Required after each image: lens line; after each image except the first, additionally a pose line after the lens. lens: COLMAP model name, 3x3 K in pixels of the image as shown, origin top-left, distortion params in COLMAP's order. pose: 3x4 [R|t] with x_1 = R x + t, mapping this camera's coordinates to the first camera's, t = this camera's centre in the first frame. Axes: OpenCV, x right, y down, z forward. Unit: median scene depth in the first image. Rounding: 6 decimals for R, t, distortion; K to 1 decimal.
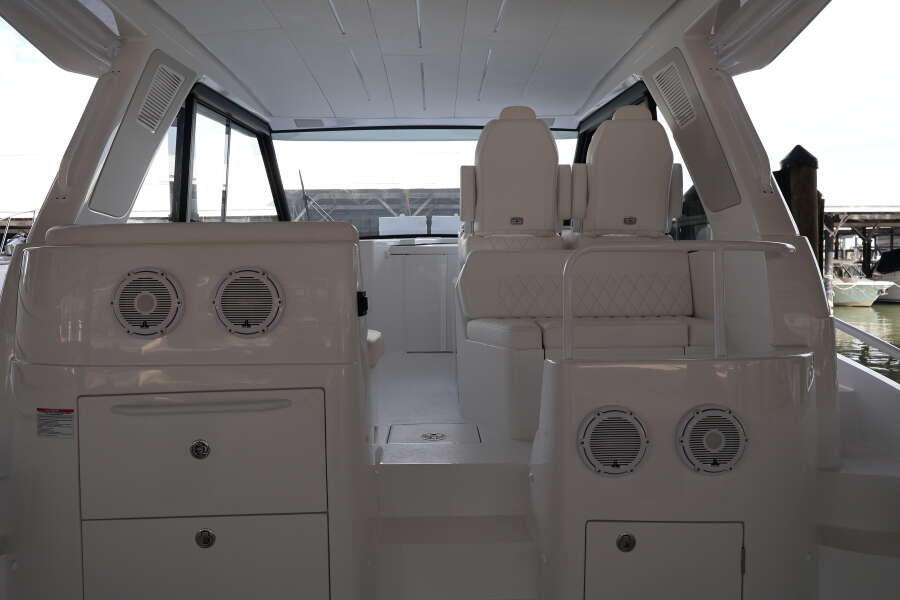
lens RADIAL K [[720.6, 0, 440.6], [0, 720.6, 290.5], [0, 0, 1]] dist [0.001213, 0.001218]
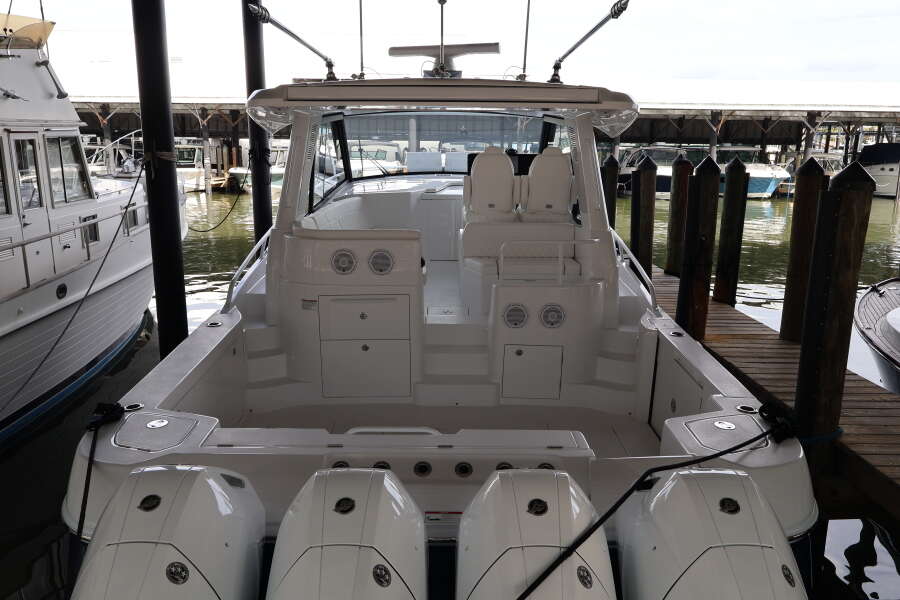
lens RADIAL K [[722.1, 0, 451.9], [0, 722.1, 299.6], [0, 0, 1]] dist [0.002516, 0.001124]
pose [[0.999747, 0.020221, 0.009828, -0.022375], [-0.021717, 0.981683, 0.189279, -0.288298], [-0.005821, -0.189445, 0.981874, -1.324789]]
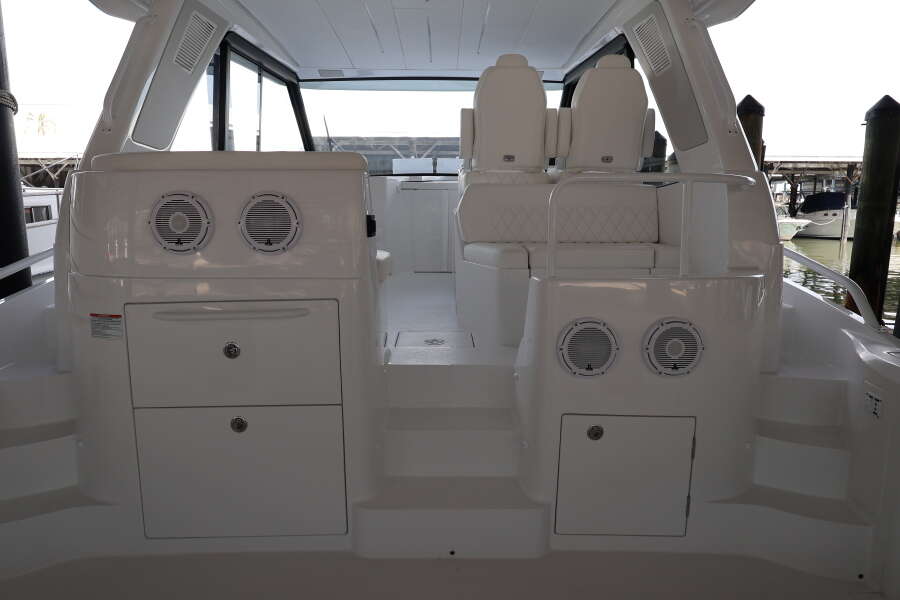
lens RADIAL K [[582.3, 0, 443.2], [0, 582.3, 301.0], [0, 0, 1]] dist [-0.012467, -0.004964]
pose [[0.999929, 0.011942, 0.000240, 0.004269], [-0.011868, 0.991054, 0.132929, 0.010260], [0.001349, -0.132923, 0.991126, 0.066490]]
